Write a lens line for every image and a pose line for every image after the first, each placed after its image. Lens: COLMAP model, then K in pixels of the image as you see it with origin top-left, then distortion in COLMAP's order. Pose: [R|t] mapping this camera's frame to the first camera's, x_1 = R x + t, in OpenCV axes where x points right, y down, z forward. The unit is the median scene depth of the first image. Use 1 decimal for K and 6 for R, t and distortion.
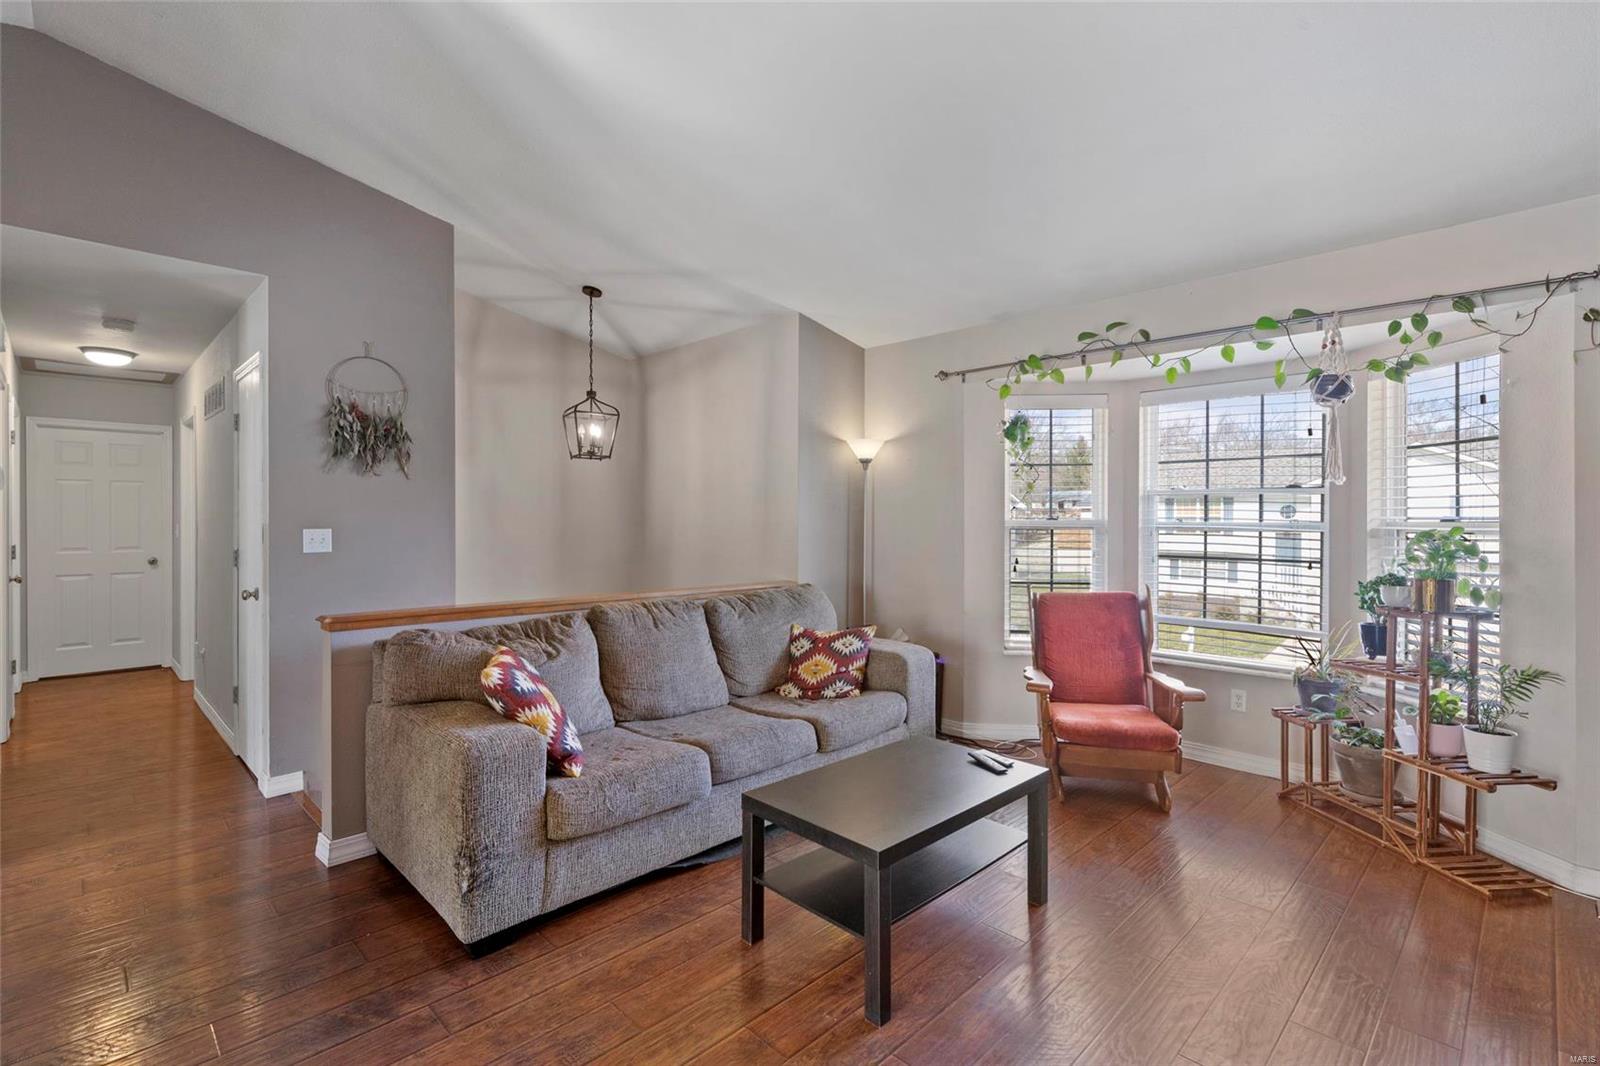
lens RADIAL K [[738.0, 0, 802.5], [0, 738.0, 522.7], [0, 0, 1]] dist [0.009836, -0.000905]
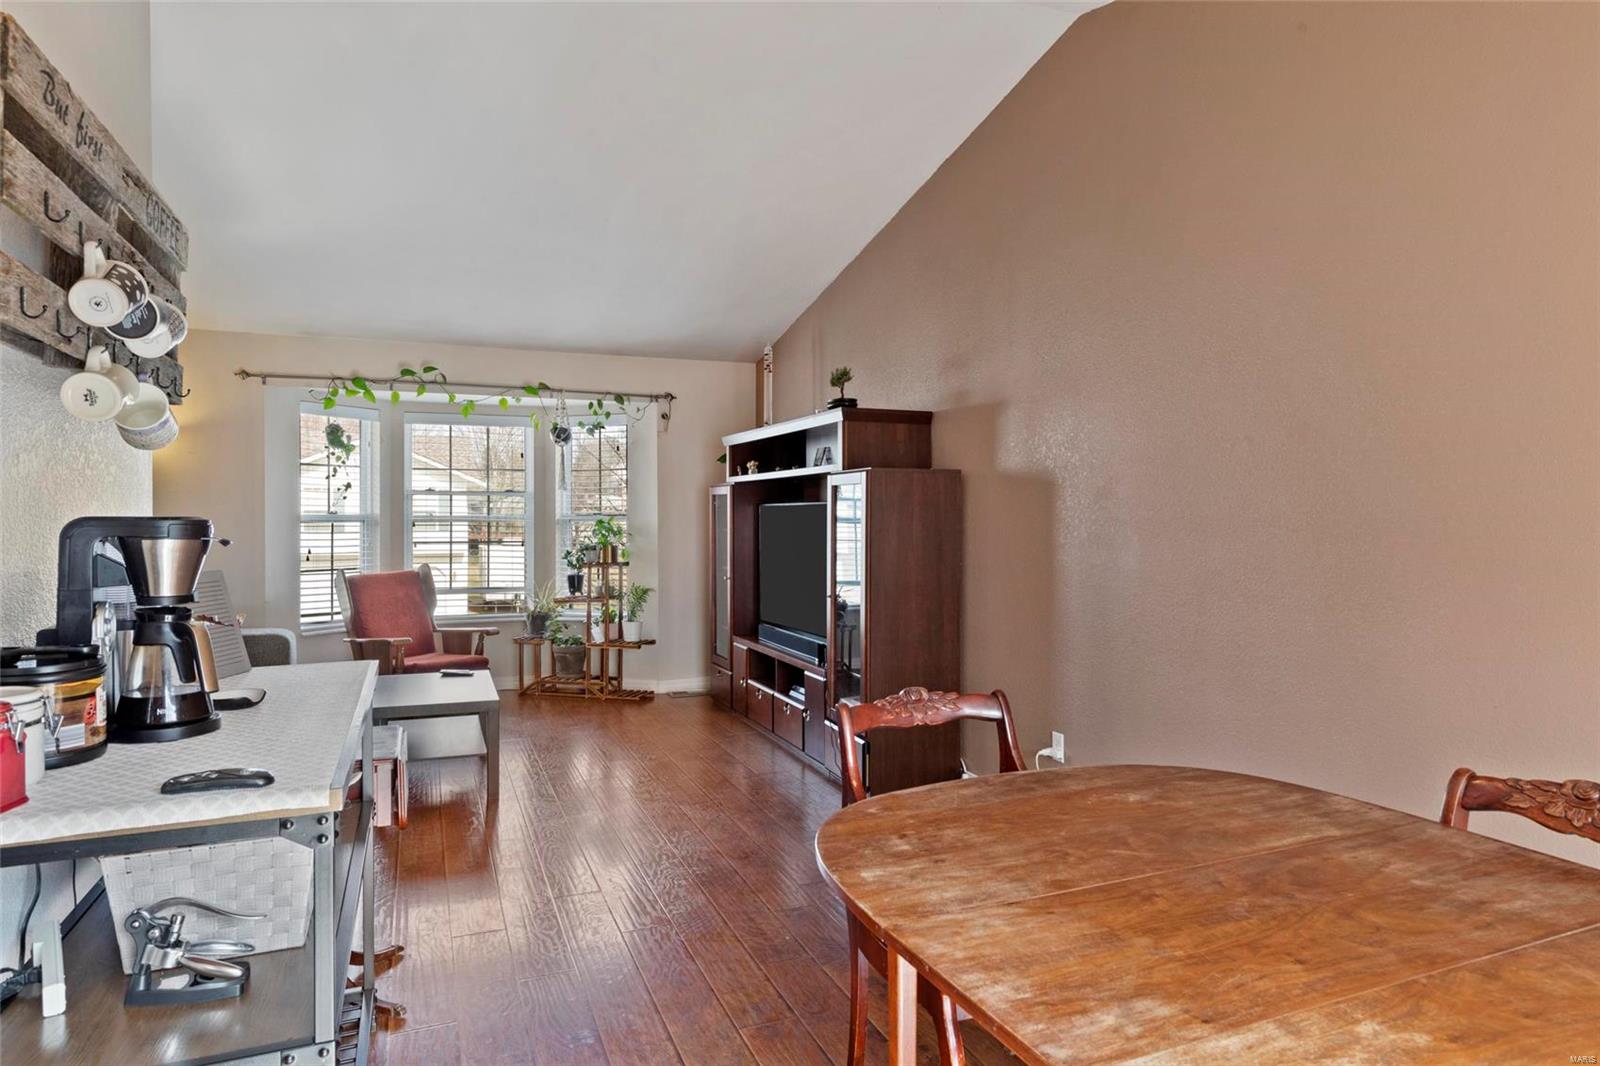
lens RADIAL K [[967.9, 0, 804.8], [0, 967.9, 506.6], [0, 0, 1]] dist [0.007327, 0.000132]
pose [[0.394831, 0.004286, 0.918744, -0.889009], [0.006498, 0.999951, -0.007458, 0.000723], [-0.918731, 0.008914, 0.394784, -0.302654]]
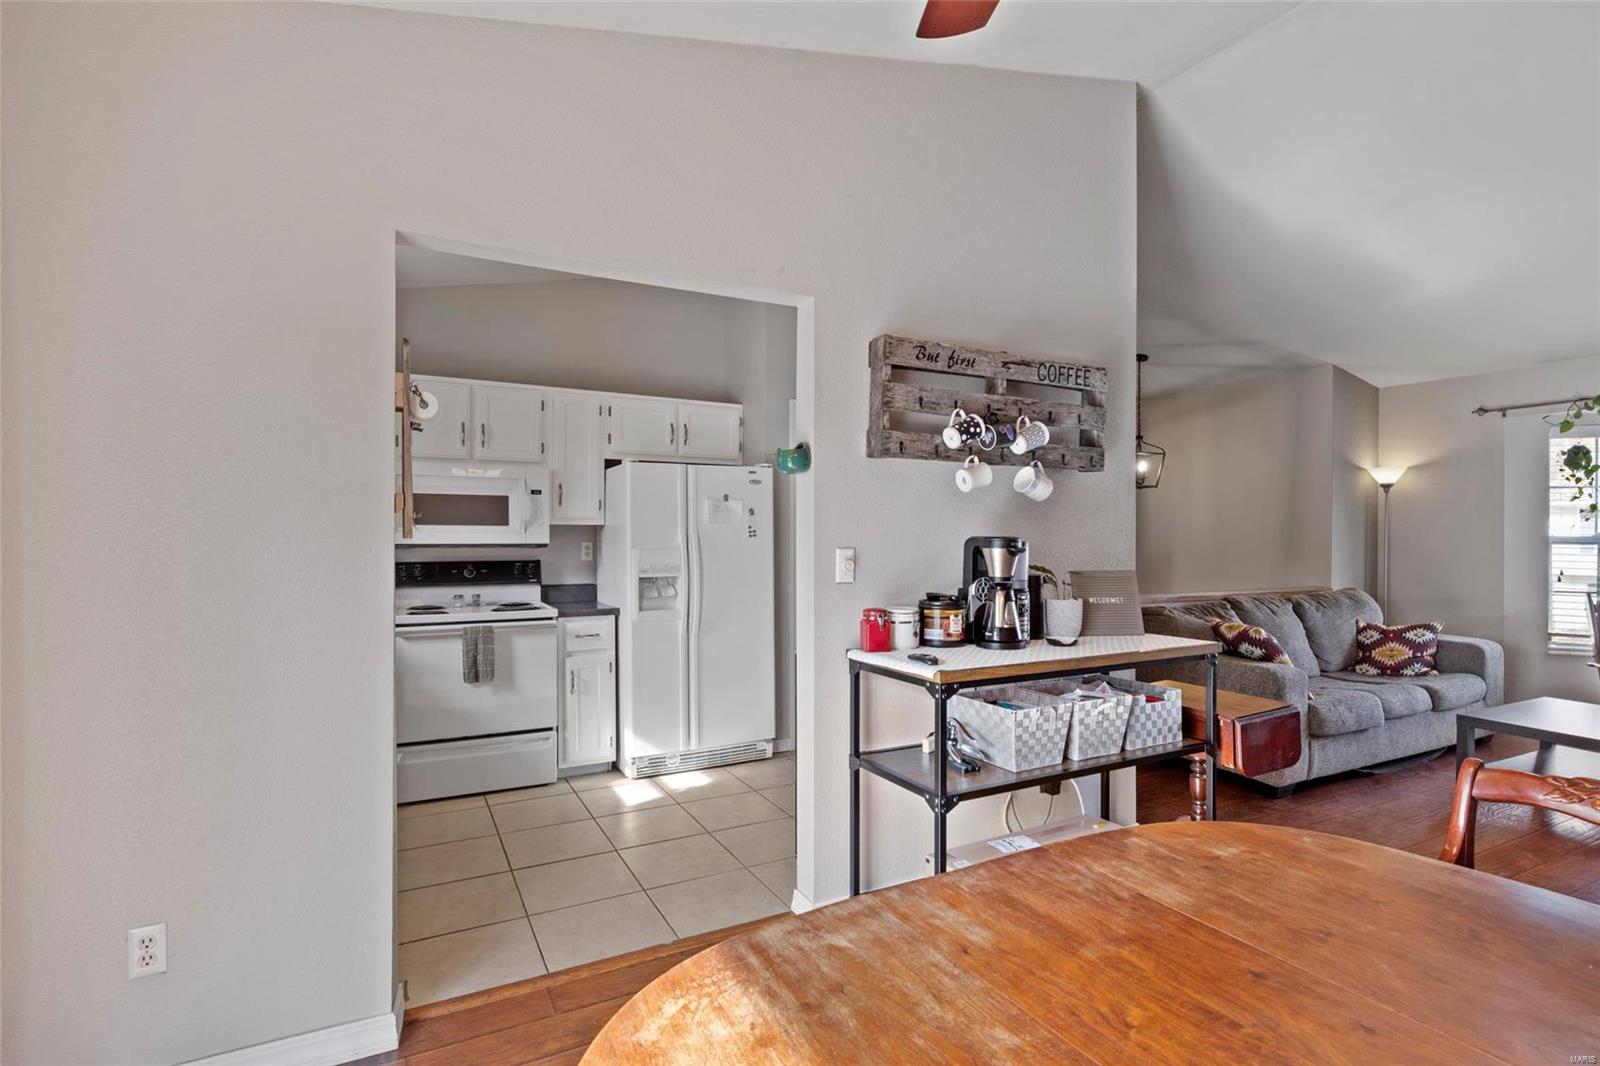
lens RADIAL K [[778.0, 0, 799.6], [0, 778.0, 539.3], [0, 0, 1]] dist [-0.000072, -0.000237]
pose [[0.952925, 0.001681, -0.303203, -0.548411], [-0.001361, 0.999998, 0.001267, 0.001762], [0.303205, -0.000795, 0.952925, -0.584284]]
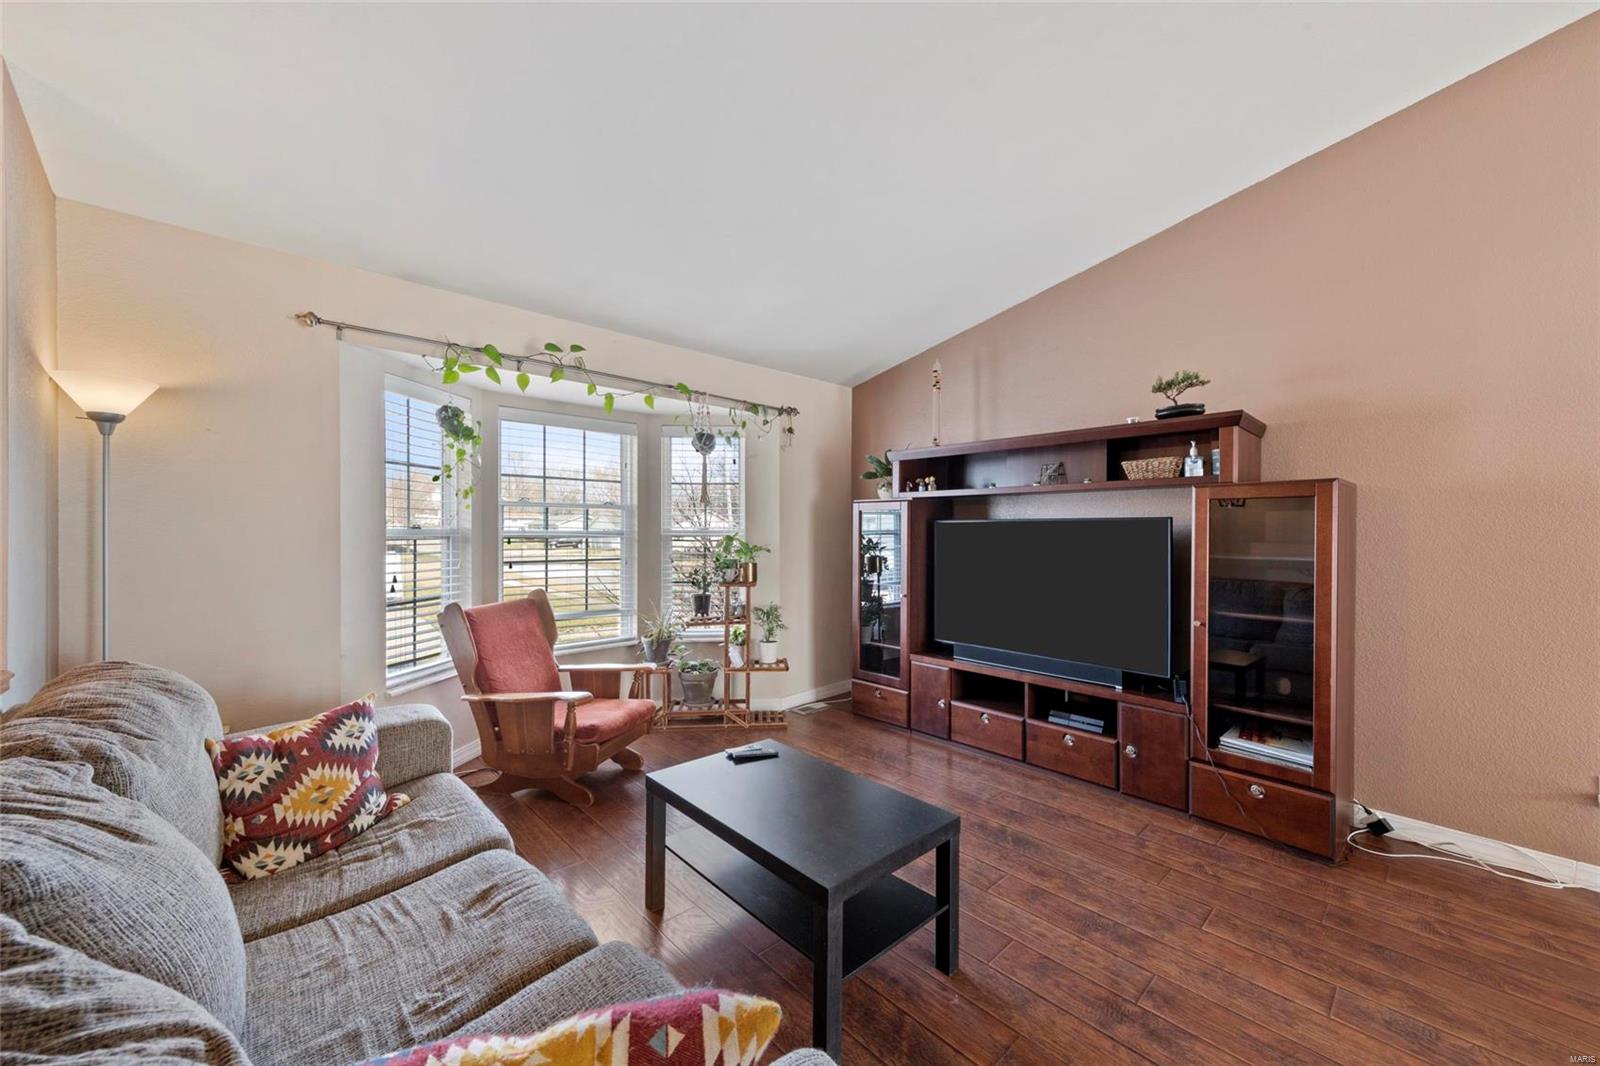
lens RADIAL K [[603.6, 0, 802.4], [0, 603.6, 531.2], [0, 0, 1]] dist [0.001124, 0.000229]
pose [[0.035283, -0.003698, 0.999371, -0.428356], [0.002853, 0.999989, 0.003599, -0.002077], [-0.999373, 0.002724, 0.035293, 0.622009]]
